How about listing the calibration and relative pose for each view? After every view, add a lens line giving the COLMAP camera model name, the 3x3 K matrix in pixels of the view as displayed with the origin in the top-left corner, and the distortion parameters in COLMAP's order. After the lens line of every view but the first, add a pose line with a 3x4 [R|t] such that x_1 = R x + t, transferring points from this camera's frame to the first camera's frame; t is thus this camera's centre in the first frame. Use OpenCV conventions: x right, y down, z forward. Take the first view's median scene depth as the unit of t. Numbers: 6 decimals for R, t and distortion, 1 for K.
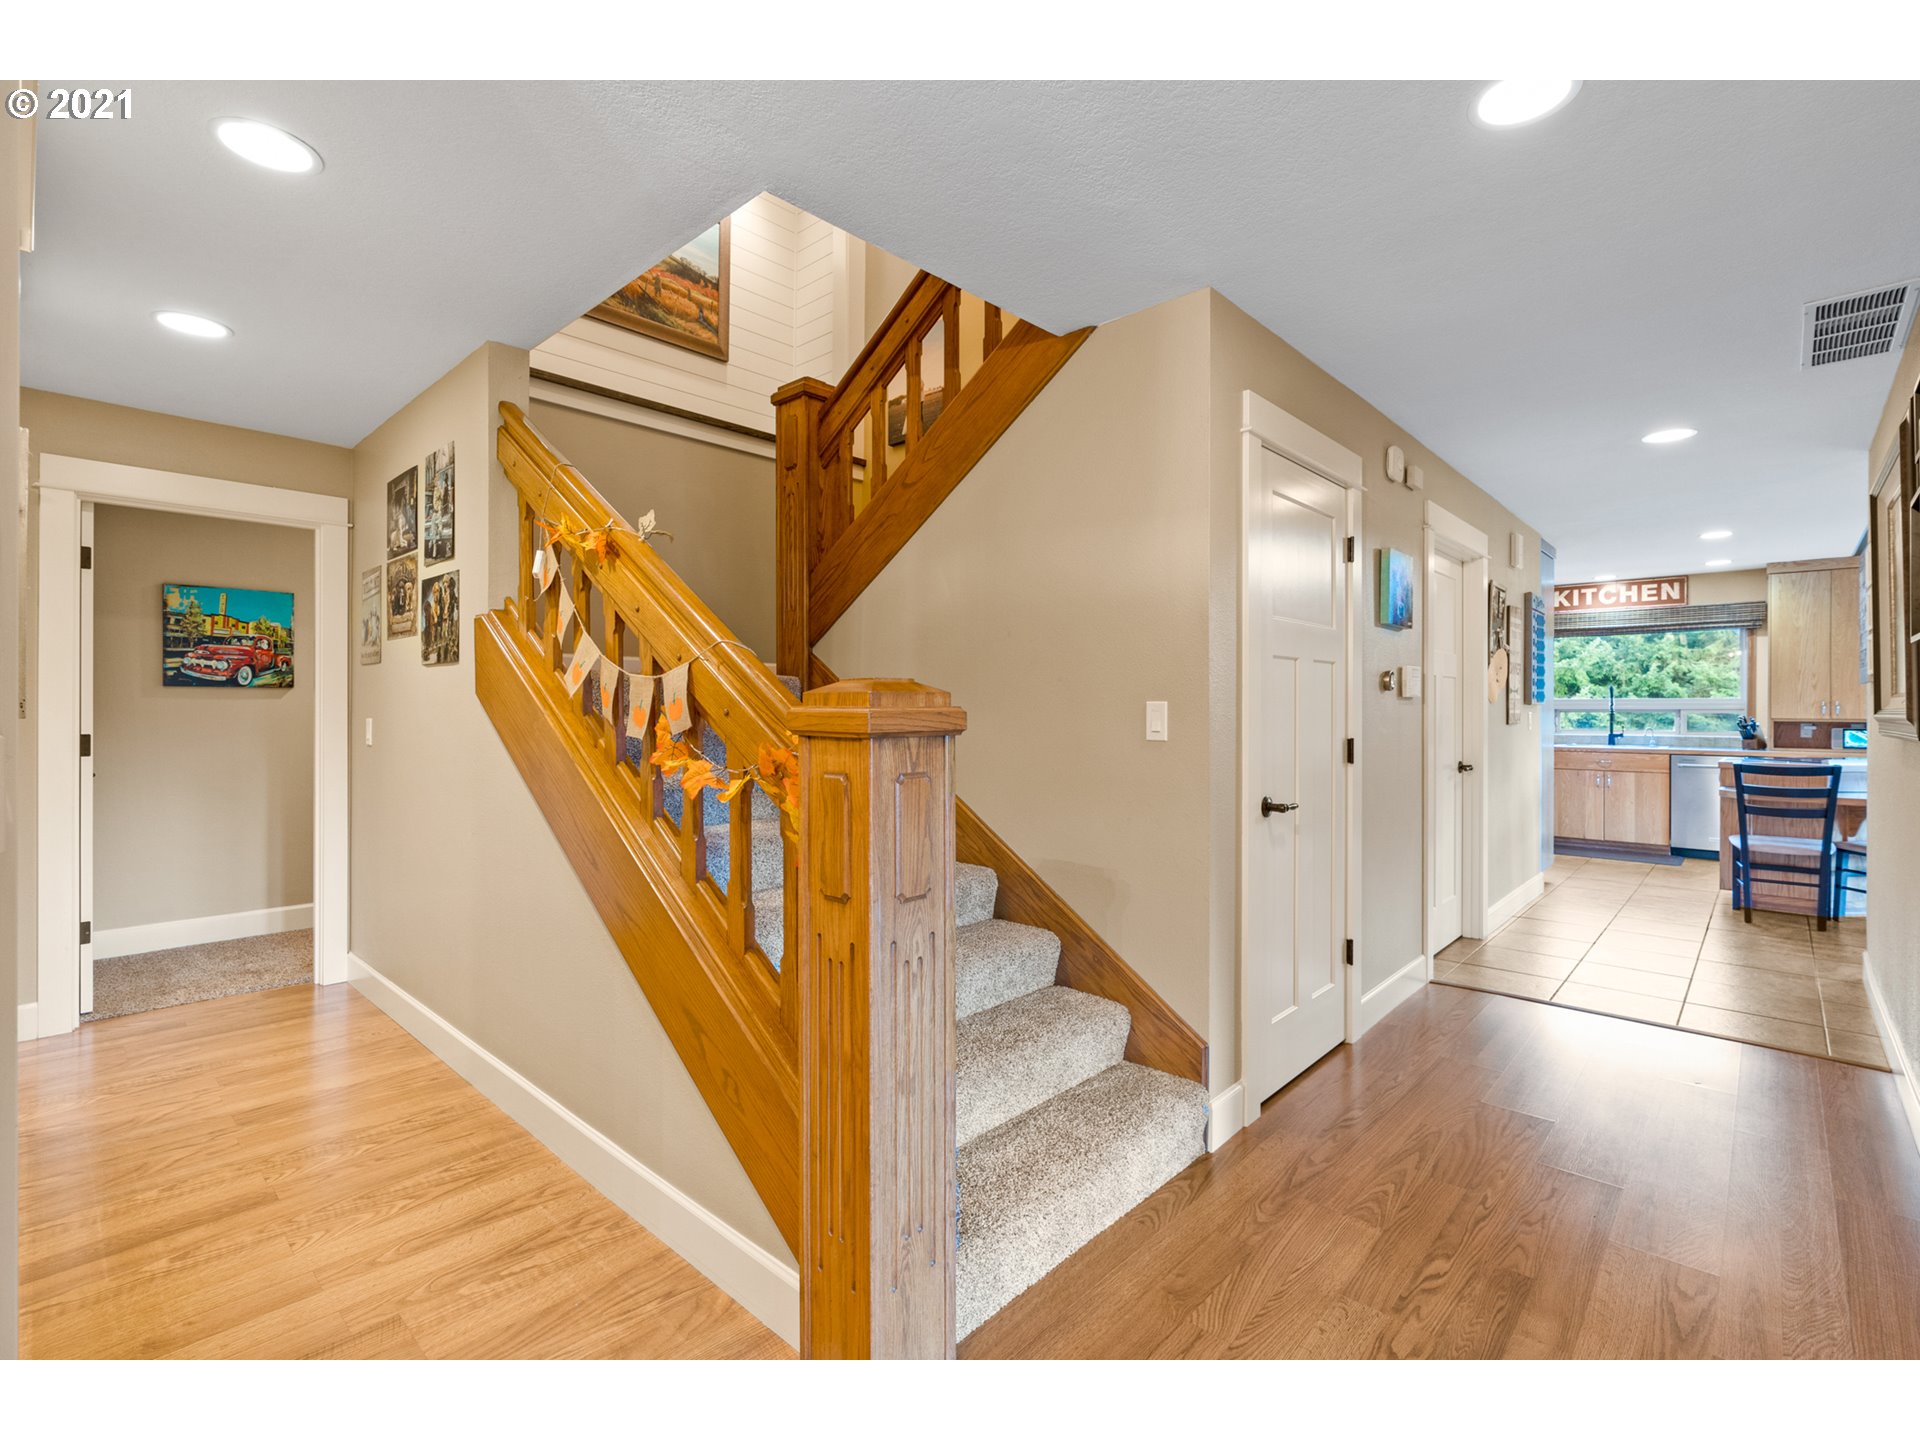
lens RADIAL K [[874.0, 0, 996.2], [0, 874.0, 707.1], [0, 0, 1]] dist [-0.007640, 0.004049]
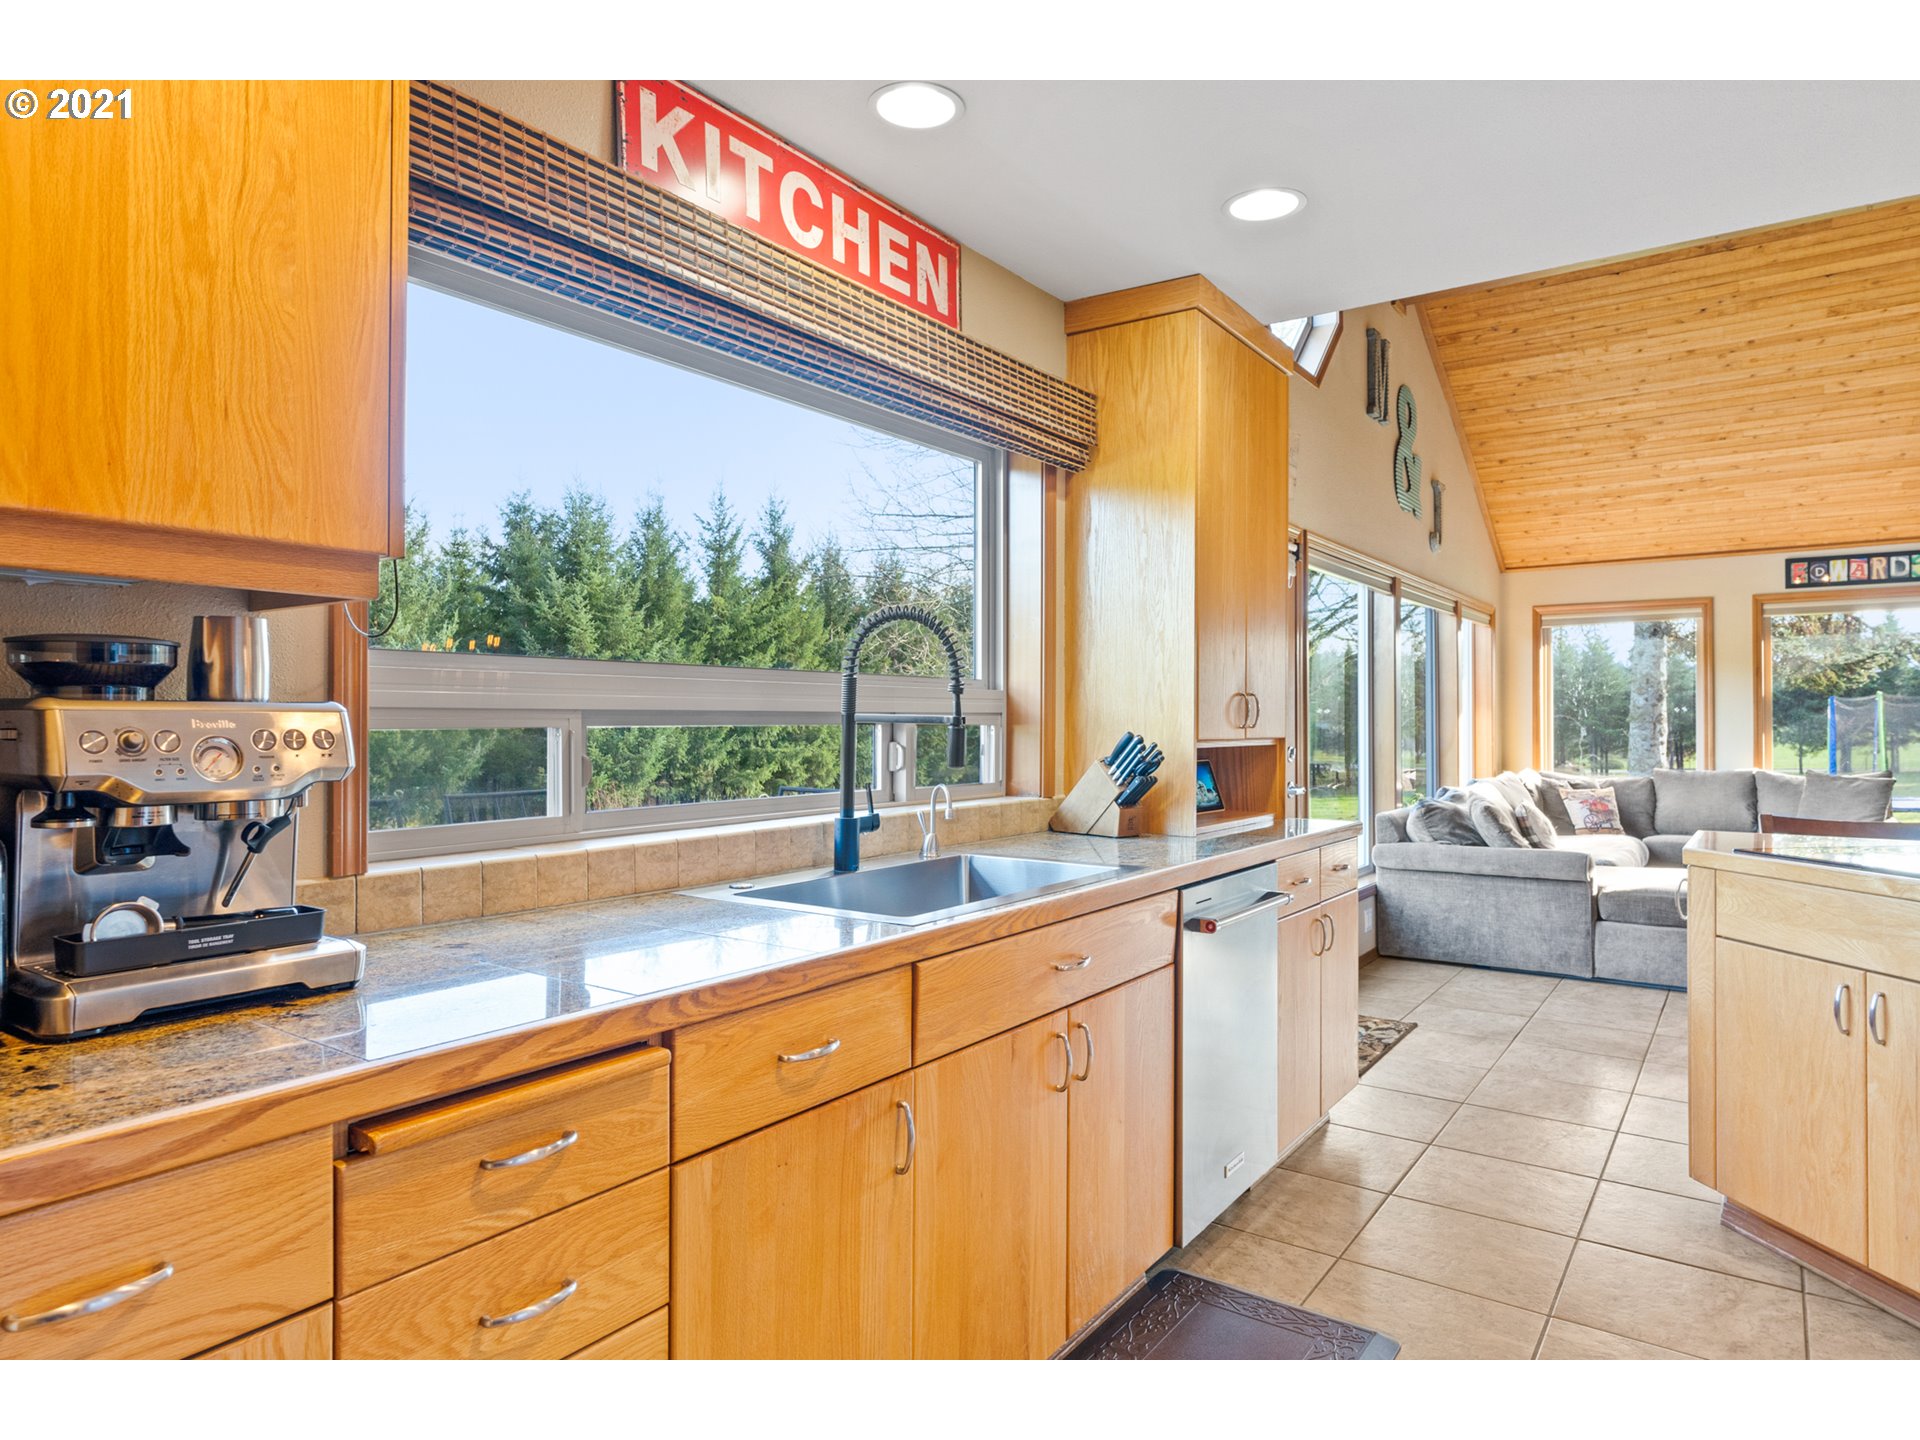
lens RADIAL K [[1141.1, 0, 953.3], [0, 1141.1, 709.2], [0, 0, 1]] dist [-0.004334, 0.004587]
pose [[-0.099625, 0.007695, 0.994995, 0.453687], [-0.004365, 0.999957, -0.008171, 0.004740], [-0.995016, -0.005157, -0.099587, 1.114269]]
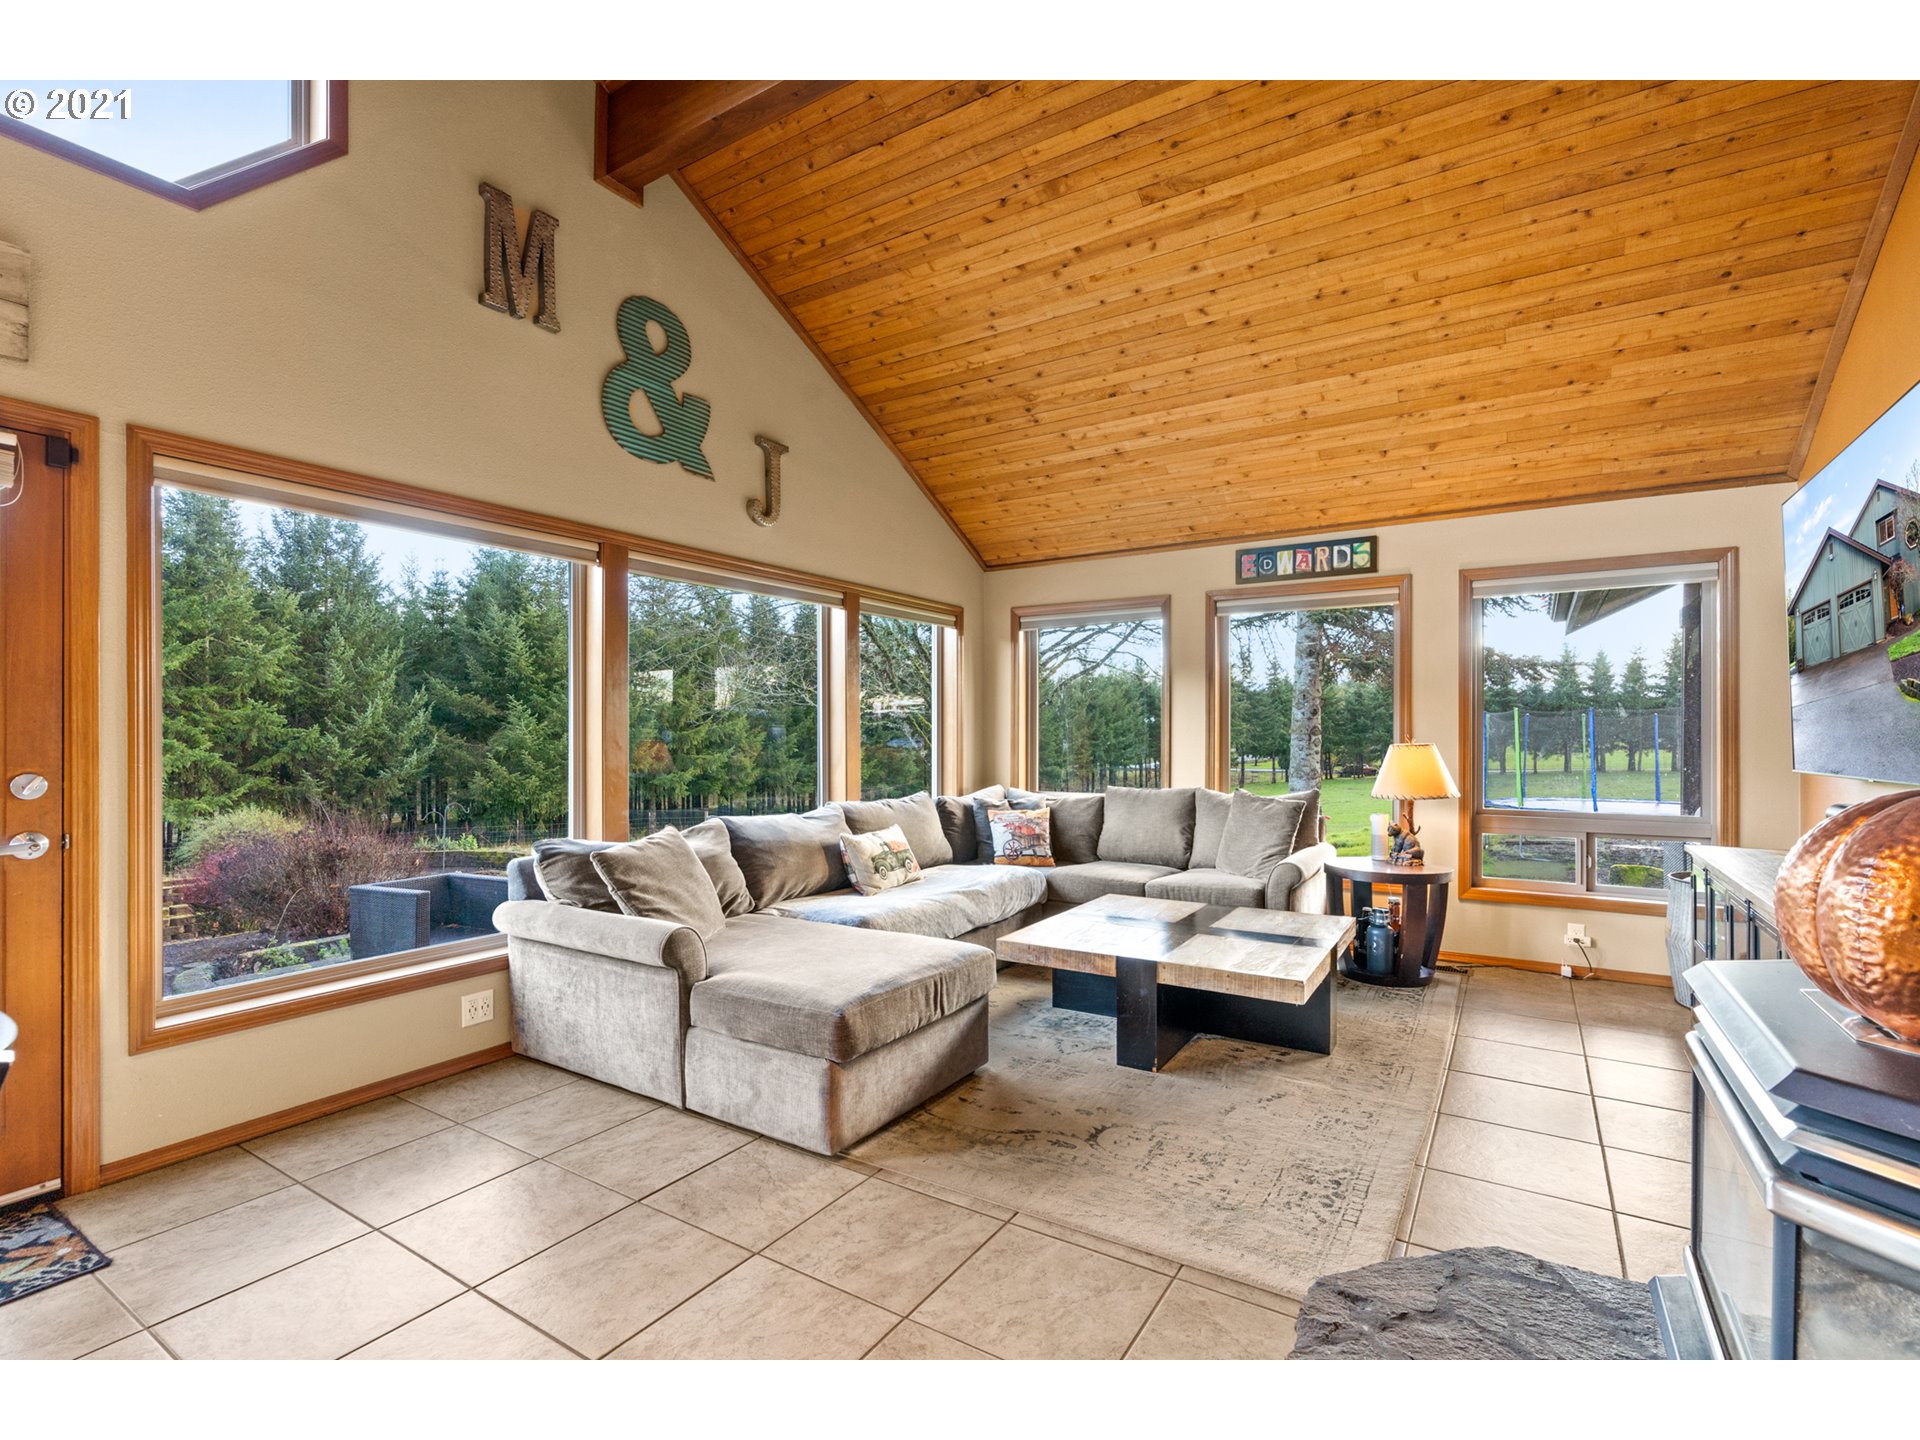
lens RADIAL K [[889.9, 0, 967.7], [0, 889.9, 733.1], [0, 0, 1]] dist [-0.001719, 0.000080]
pose [[-0.157386, -0.003209, 0.987532, 0.740761], [-0.005461, 0.999982, 0.002379, 0.003322], [-0.987522, -0.005018, -0.157400, 0.568732]]
